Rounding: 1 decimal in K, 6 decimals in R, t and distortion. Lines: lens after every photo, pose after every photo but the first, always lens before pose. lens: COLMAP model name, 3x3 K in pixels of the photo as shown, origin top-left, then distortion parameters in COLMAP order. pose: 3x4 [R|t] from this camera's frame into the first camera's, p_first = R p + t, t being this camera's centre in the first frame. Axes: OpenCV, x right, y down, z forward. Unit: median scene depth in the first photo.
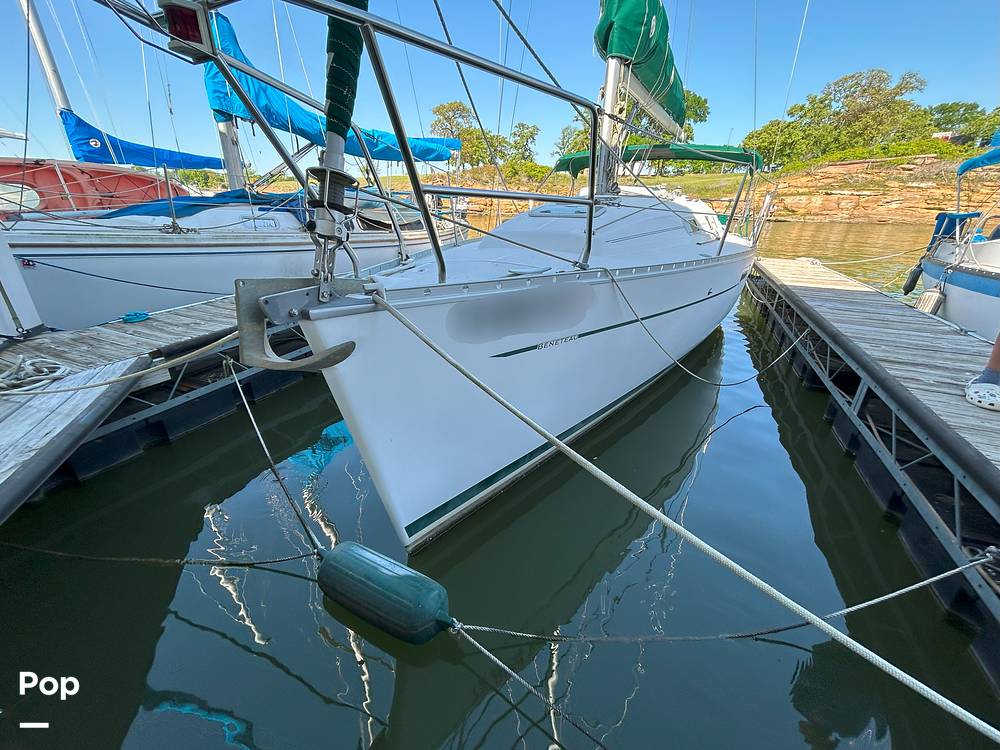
lens RADIAL K [[401.1, 0, 504.6], [0, 401.1, 377.5], [0, 0, 1]] dist [-0.002157, -0.000815]
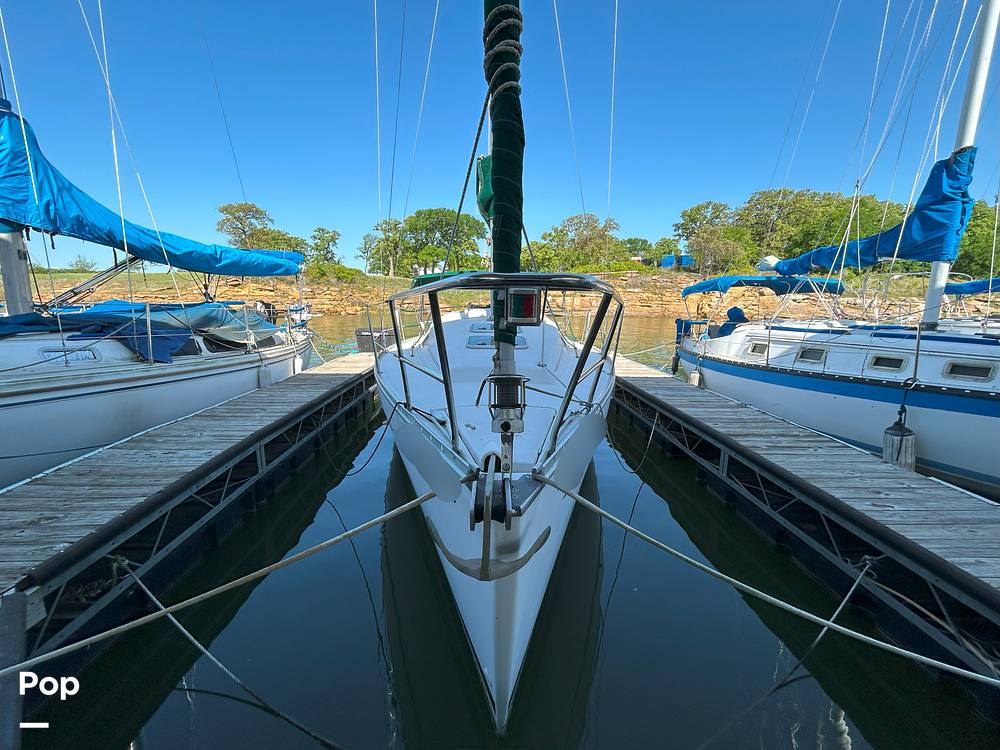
lens RADIAL K [[401.1, 0, 498.2], [0, 401.1, 374.4], [0, 0, 1]] dist [-0.002157, -0.000815]
pose [[0.895801, -0.080548, 0.437095, -0.194033], [0.174503, 0.968211, -0.179212, -0.064261], [-0.408765, 0.236813, 0.881380, 0.001996]]
